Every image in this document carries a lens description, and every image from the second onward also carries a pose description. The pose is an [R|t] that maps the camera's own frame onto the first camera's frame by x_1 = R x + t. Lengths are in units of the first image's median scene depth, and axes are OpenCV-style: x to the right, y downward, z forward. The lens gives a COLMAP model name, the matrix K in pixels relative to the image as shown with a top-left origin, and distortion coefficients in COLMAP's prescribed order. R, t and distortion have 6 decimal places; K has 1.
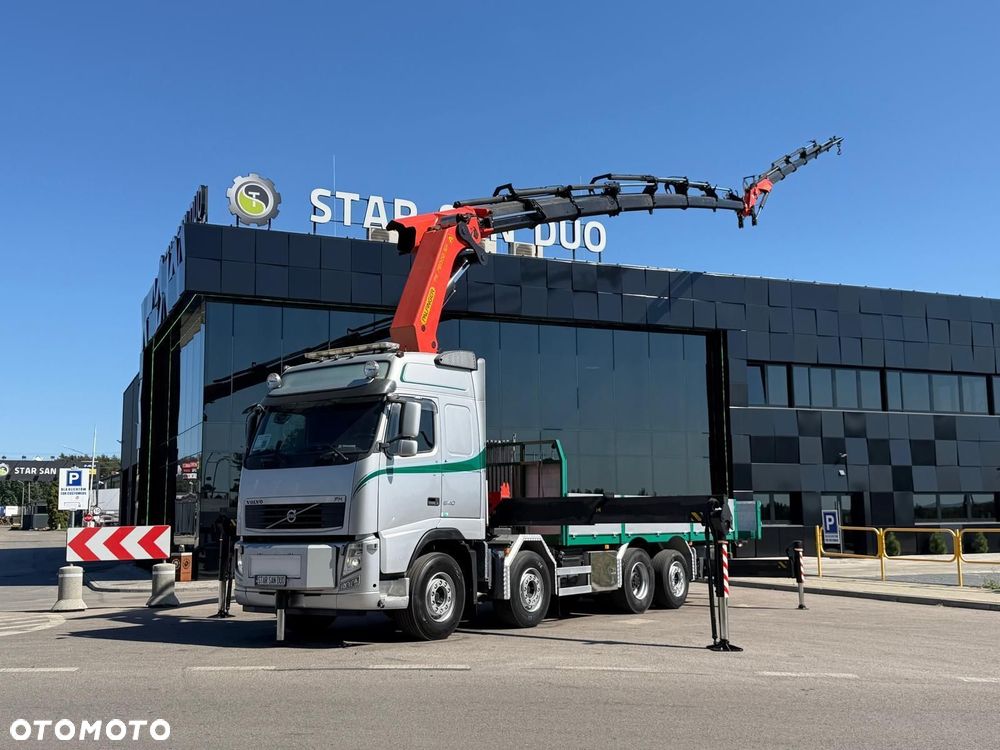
lens RADIAL K [[1051.7, 0, 500.0], [0, 1051.7, 375.0], [0, 0, 1]] dist [0.176182, -0.369911]
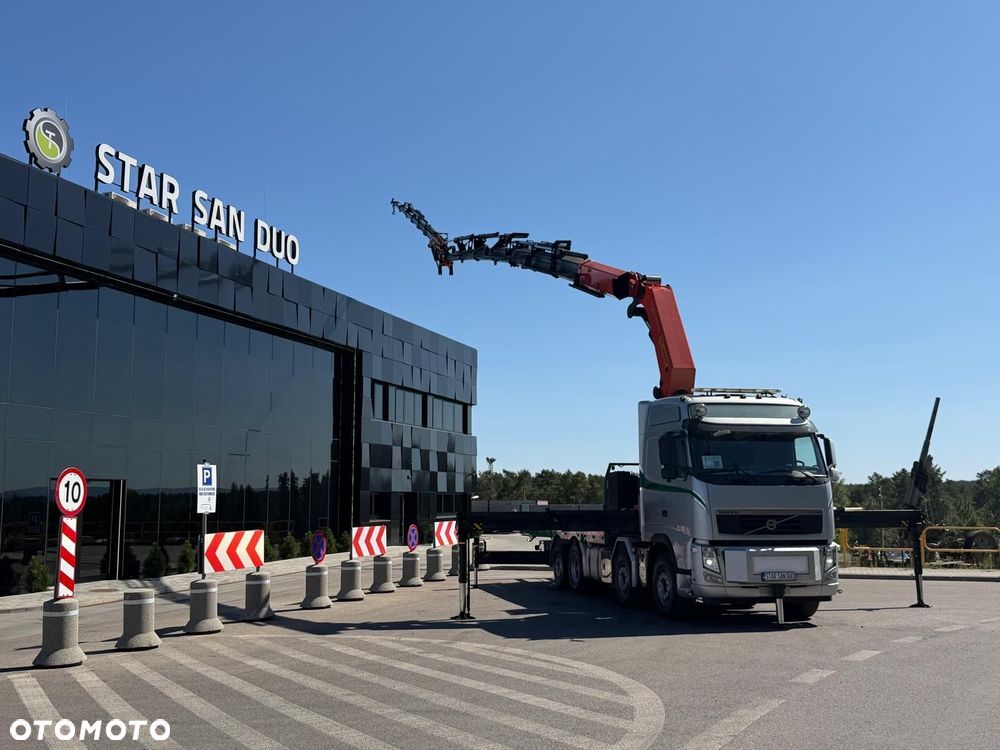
lens RADIAL K [[986.8, 0, 500.0], [0, 986.8, 375.0], [0, 0, 1]] dist [0.190812, -0.441567]
pose [[0.669720, 0.100932, 0.735723, -0.880223], [-0.101615, 0.993857, -0.043846, 0.028663], [-0.735629, -0.045396, 0.675862, 0.303520]]
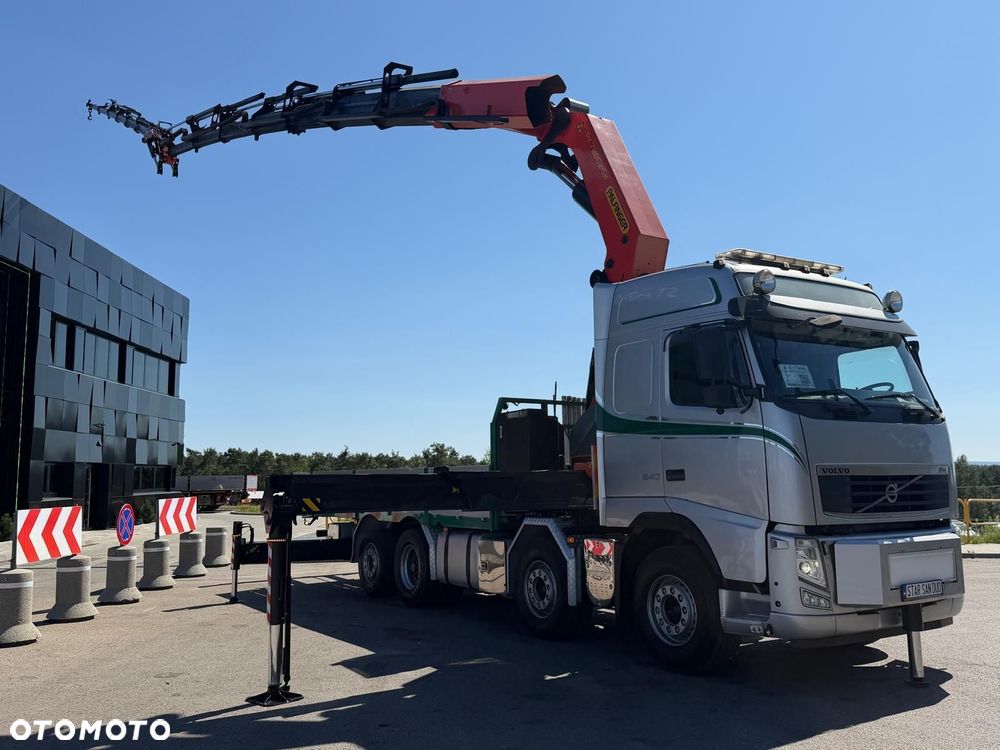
lens RADIAL K [[866.0, 0, 500.0], [0, 866.0, 375.0], [0, 0, 1]] dist [0.158494, -0.313857]
pose [[0.373520, 0.115379, 0.920419, -0.555356], [-0.120647, 0.989849, -0.075122, 0.088966], [-0.919743, -0.082986, 0.383649, 0.693062]]
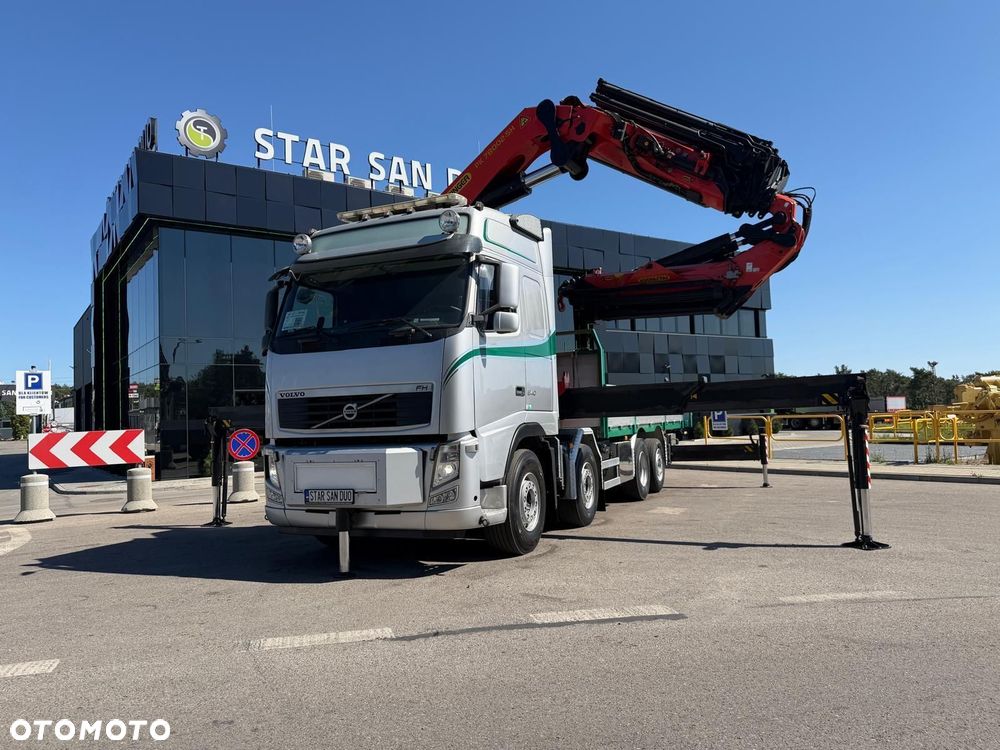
lens RADIAL K [[703.2, 0, 500.0], [0, 703.2, 375.0], [0, 0, 1]] dist [0.037588, -0.043658]
pose [[0.978625, -0.012092, 0.205295, -0.132185], [-0.002659, 0.997442, 0.071426, 0.047648], [-0.205634, -0.070445, 0.976090, 0.328266]]
